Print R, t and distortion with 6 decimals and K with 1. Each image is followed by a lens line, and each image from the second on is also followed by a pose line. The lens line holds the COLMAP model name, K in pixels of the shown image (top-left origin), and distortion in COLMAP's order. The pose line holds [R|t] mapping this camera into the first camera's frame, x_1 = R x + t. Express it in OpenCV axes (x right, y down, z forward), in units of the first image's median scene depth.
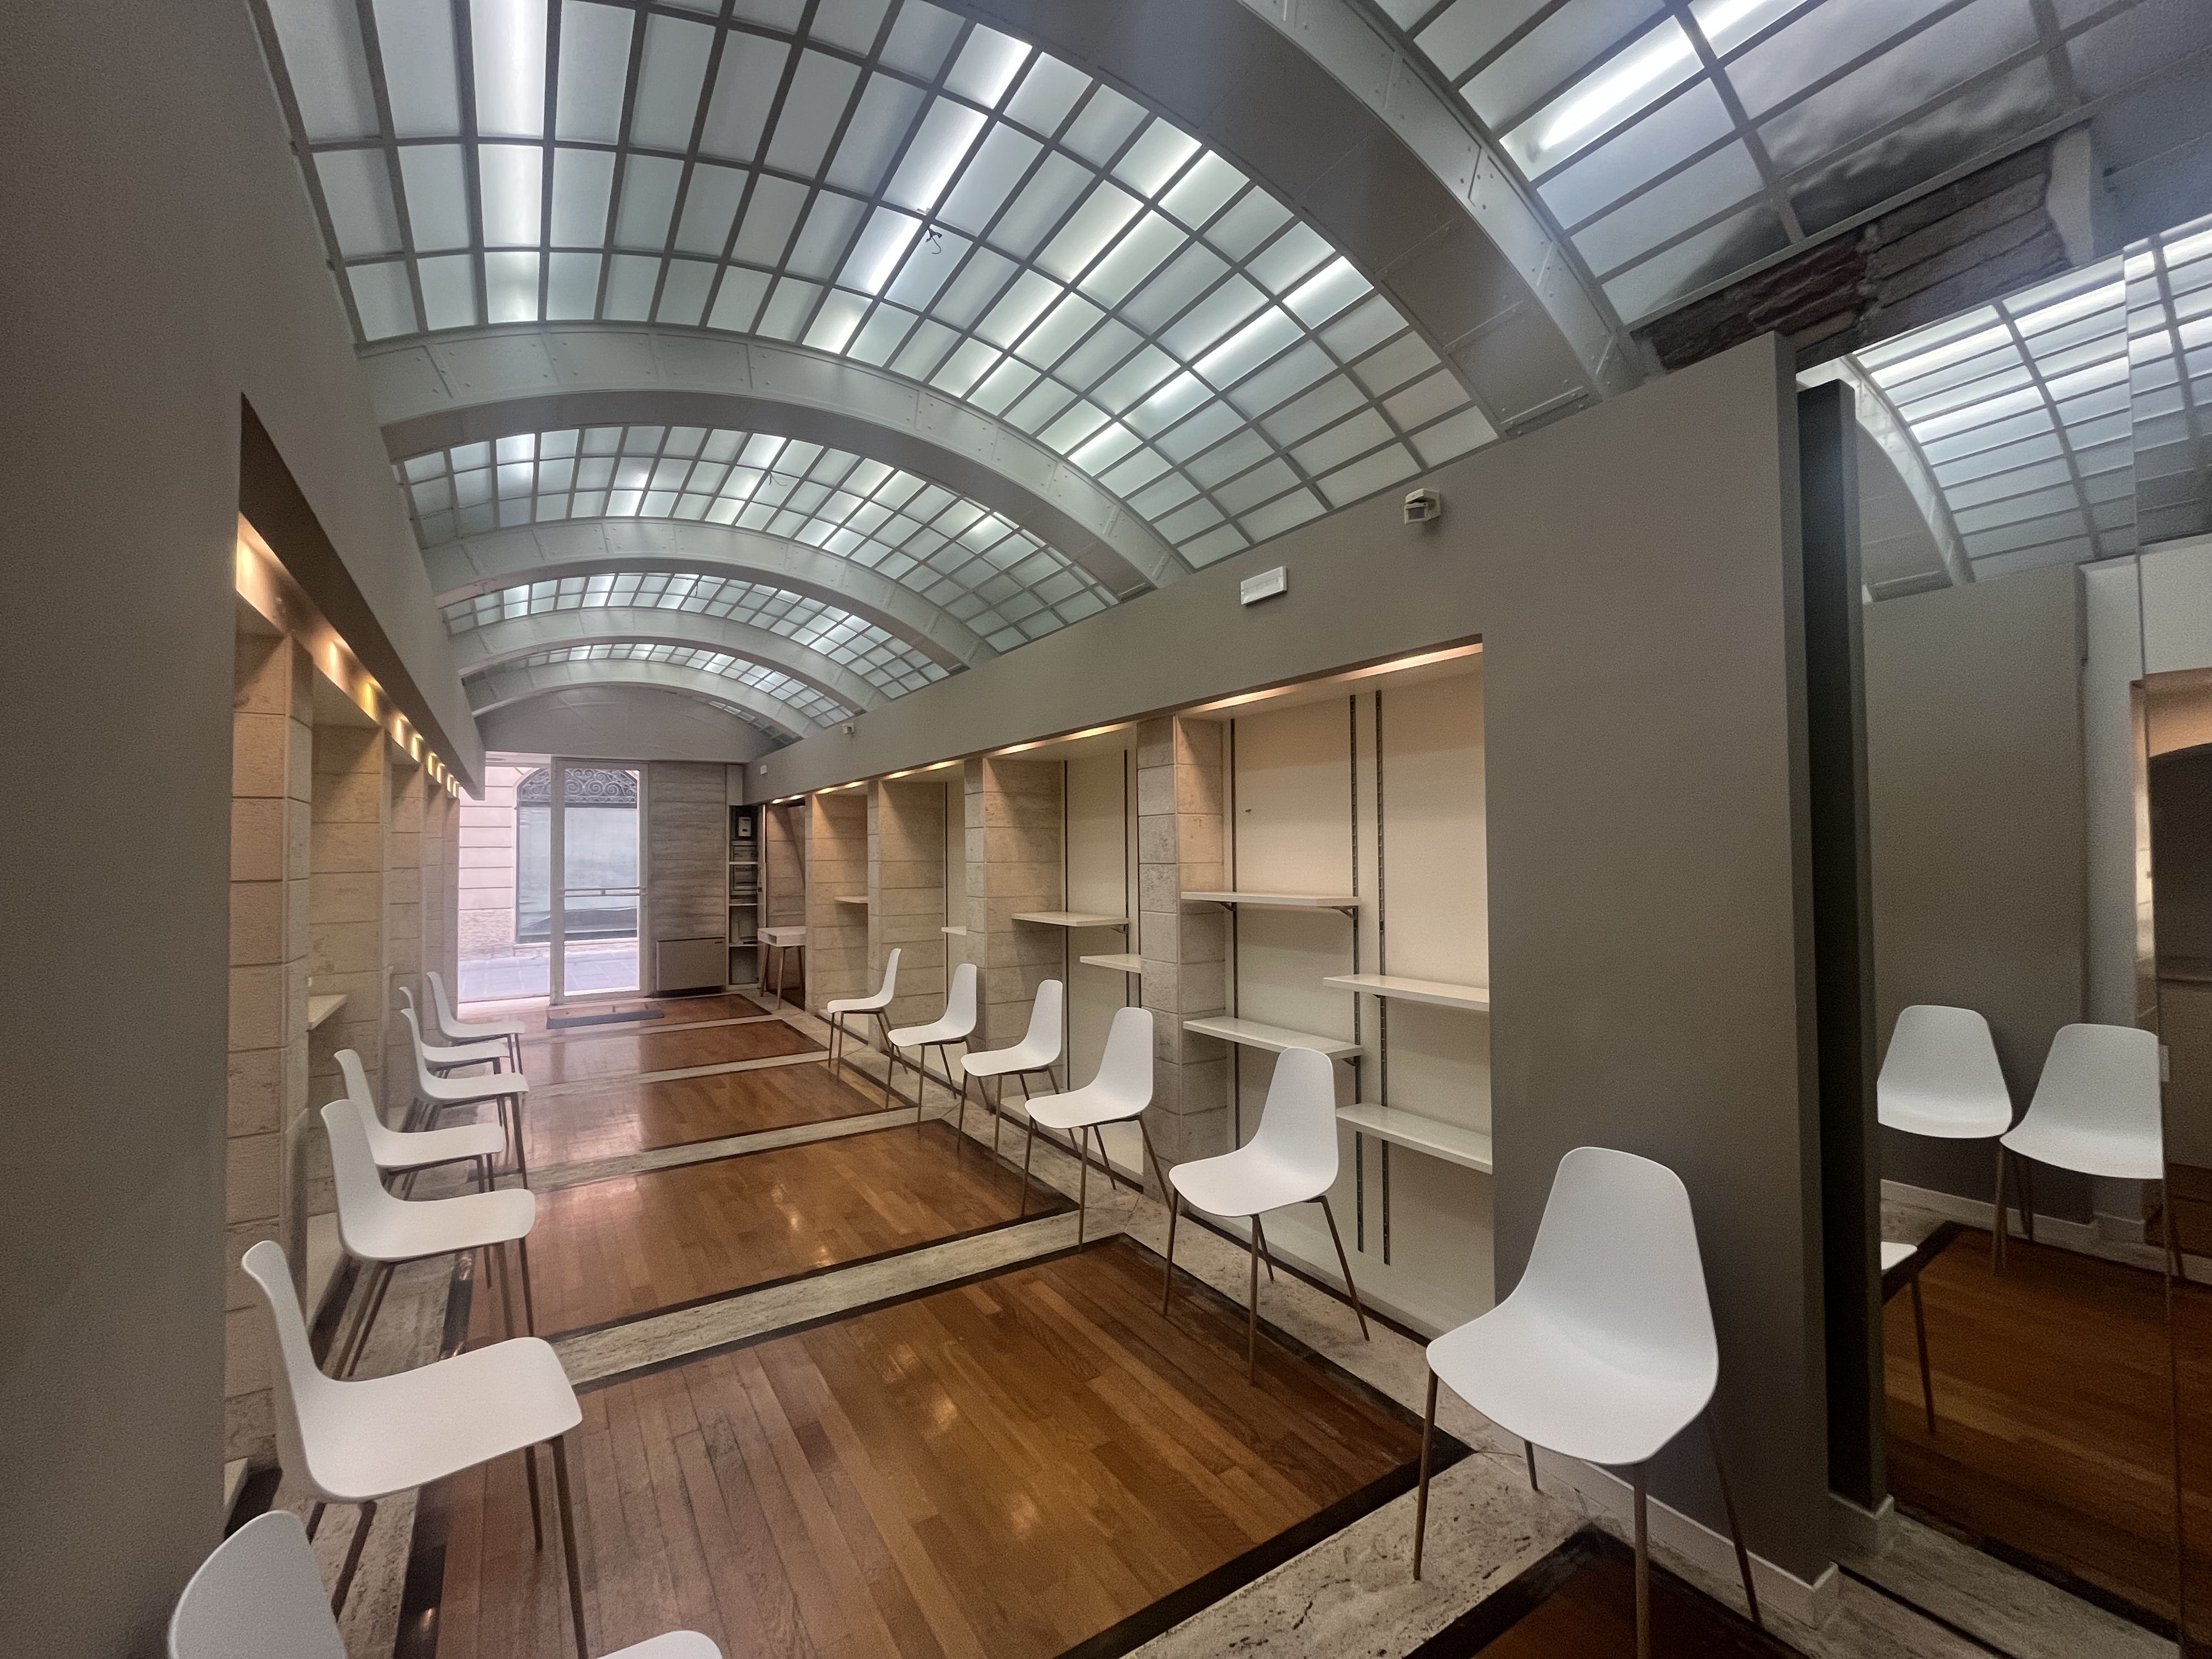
lens RADIAL K [[897.9, 0, 1110.6], [0, 897.9, 831.1], [0, 0, 1]] dist [0.000448, -0.000152]
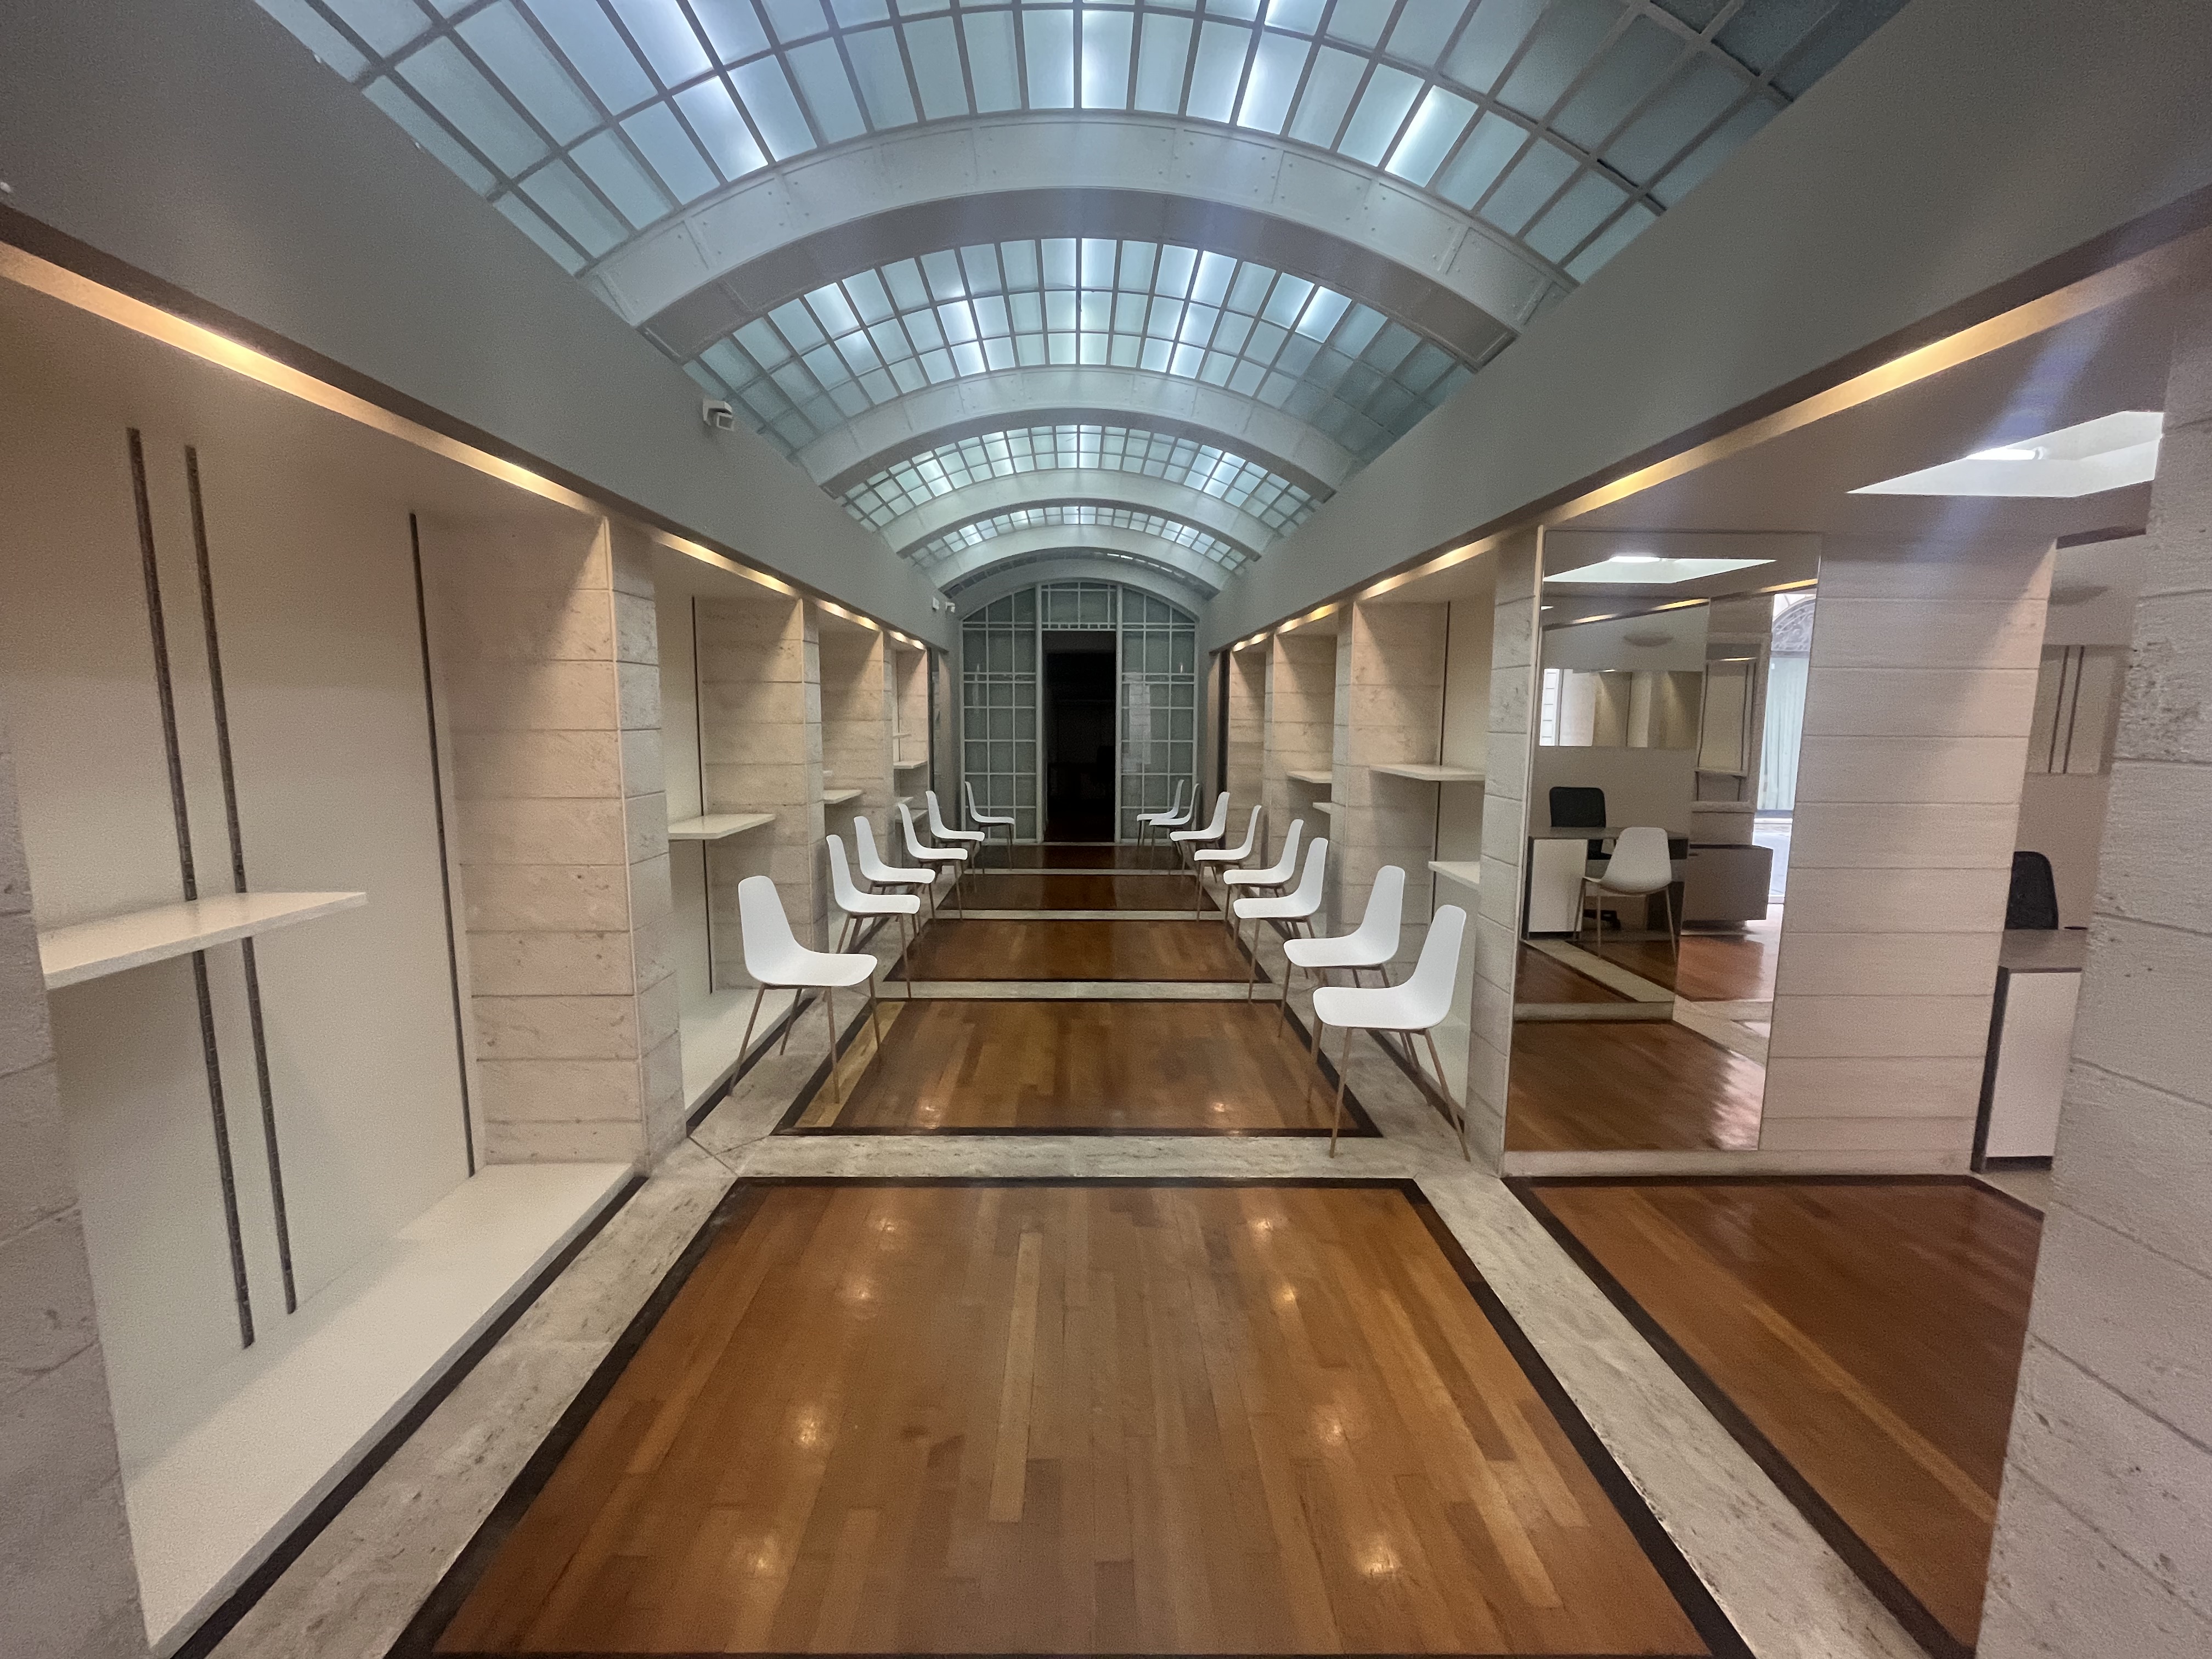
lens RADIAL K [[897.9, 0, 1110.6], [0, 897.9, 831.1], [0, 0, 1]] dist [0.000448, -0.000152]
pose [[0.856875, 0.075150, -0.510017, 0.138229], [0.004975, 0.988067, 0.153947, 0.002529], [0.515500, -0.134451, 0.846276, 0.154139]]
